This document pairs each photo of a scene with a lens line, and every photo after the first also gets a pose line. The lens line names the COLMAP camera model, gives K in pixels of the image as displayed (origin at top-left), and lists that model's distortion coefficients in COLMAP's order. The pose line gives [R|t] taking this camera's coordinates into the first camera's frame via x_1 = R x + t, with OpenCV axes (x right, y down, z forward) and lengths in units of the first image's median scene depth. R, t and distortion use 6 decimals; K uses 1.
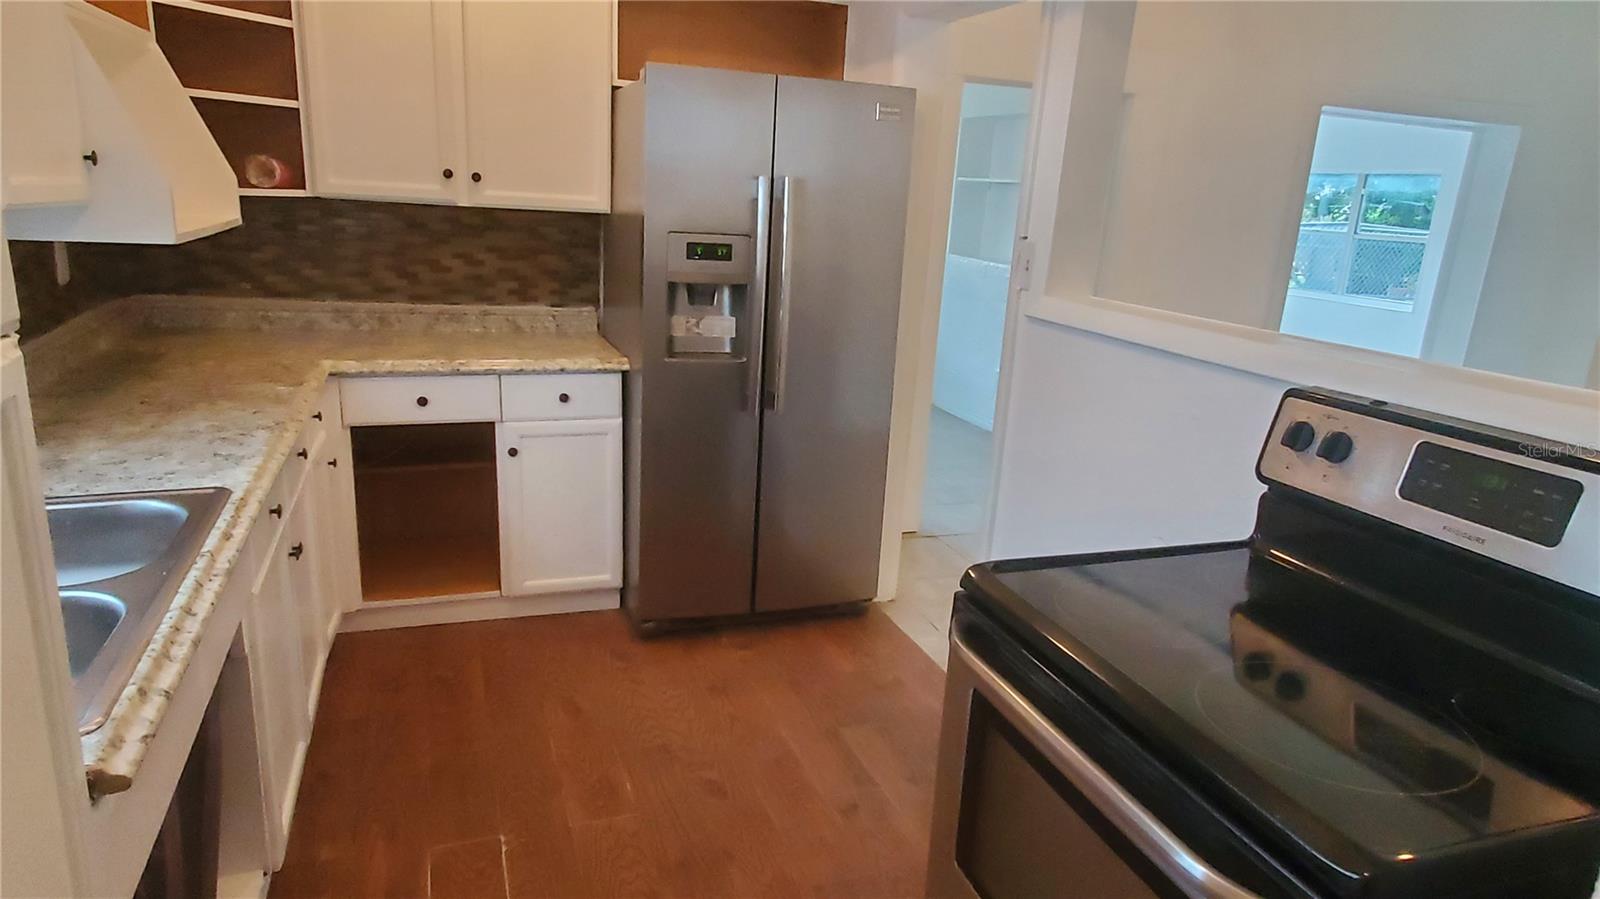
lens RADIAL K [[984.1, 0, 805.8], [0, 984.1, 456.0], [0, 0, 1]] dist [0.007928, 0.004359]
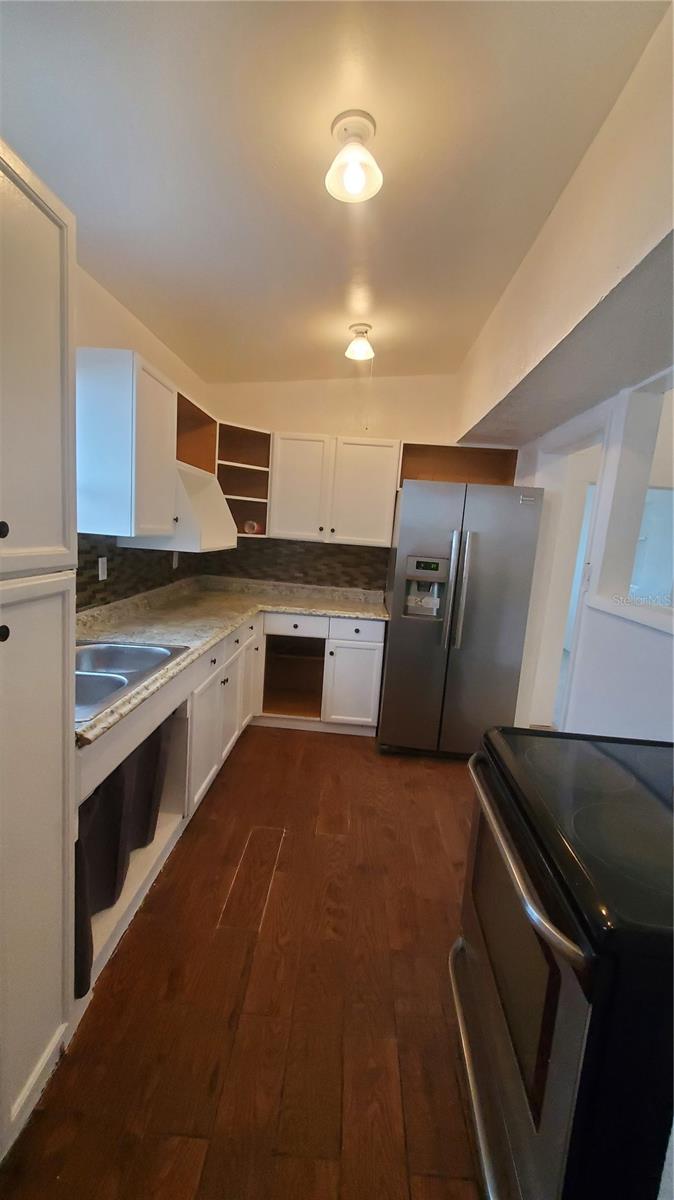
lens RADIAL K [[490.0, 0, 331.7], [0, 490.0, 597.3], [0, 0, 1]] dist [0.004382, 0.000839]
pose [[0.917725, 0.064064, -0.392015, 0.120035], [-0.123337, 0.984086, -0.127916, 0.012866], [0.377582, 0.165742, 0.911022, -0.001347]]
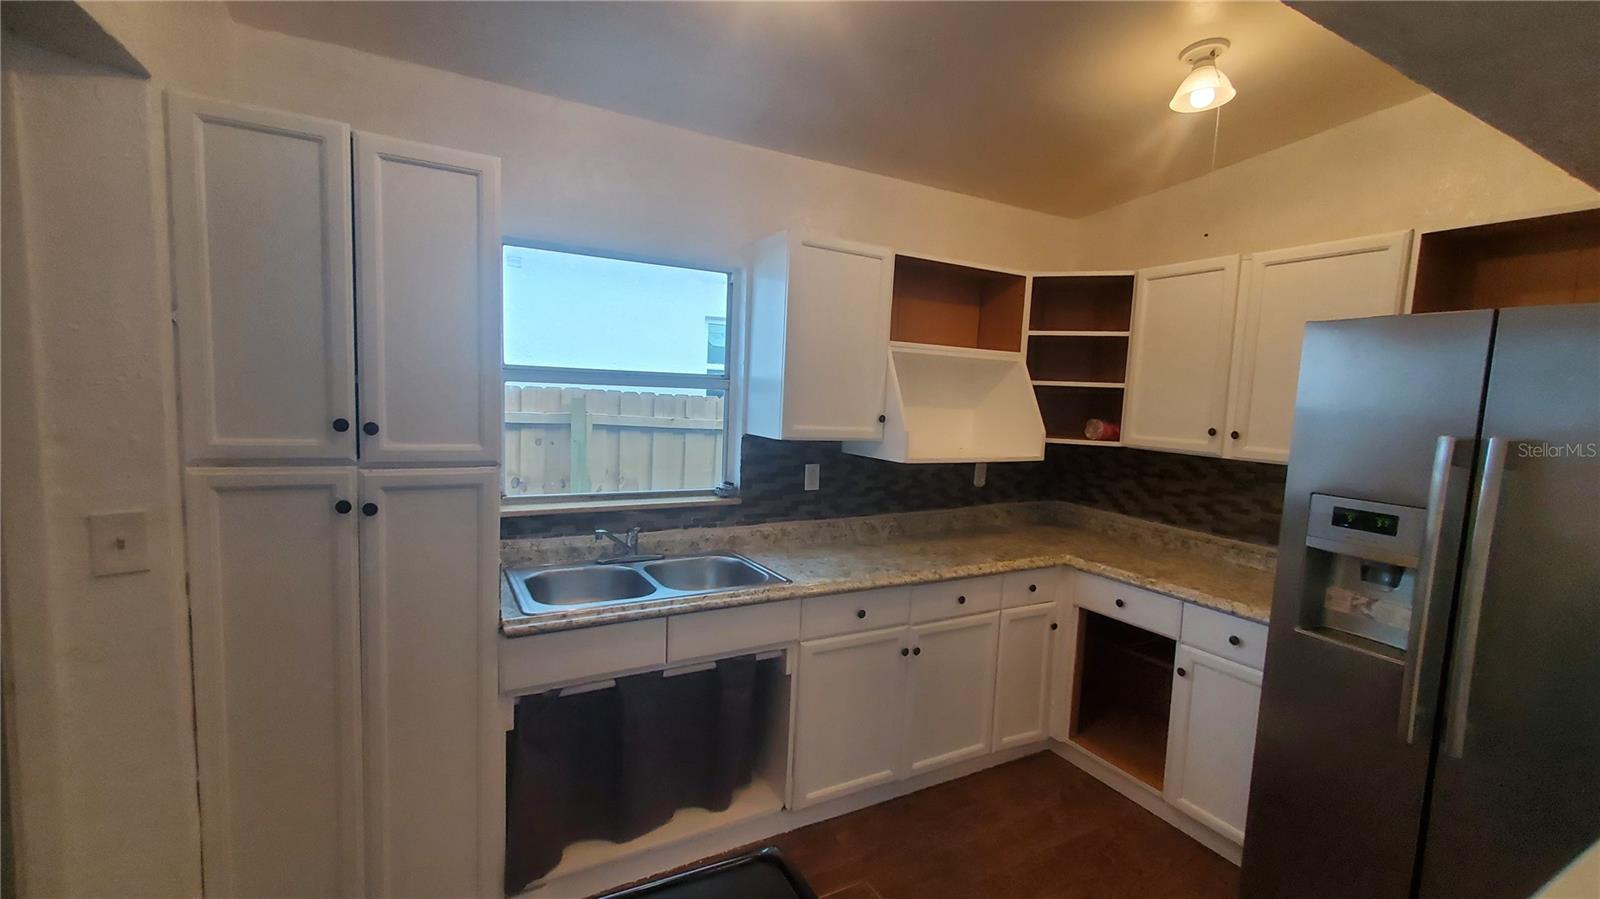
lens RADIAL K [[653.4, 0, 799.3], [0, 653.4, 451.8], [0, 0, 1]] dist [0.004382, 0.000839]
pose [[0.149657, 0.038229, -0.987999, 0.369030], [-0.291052, 0.956681, -0.007070, -0.114119], [0.944929, 0.288617, 0.154301, 0.419322]]
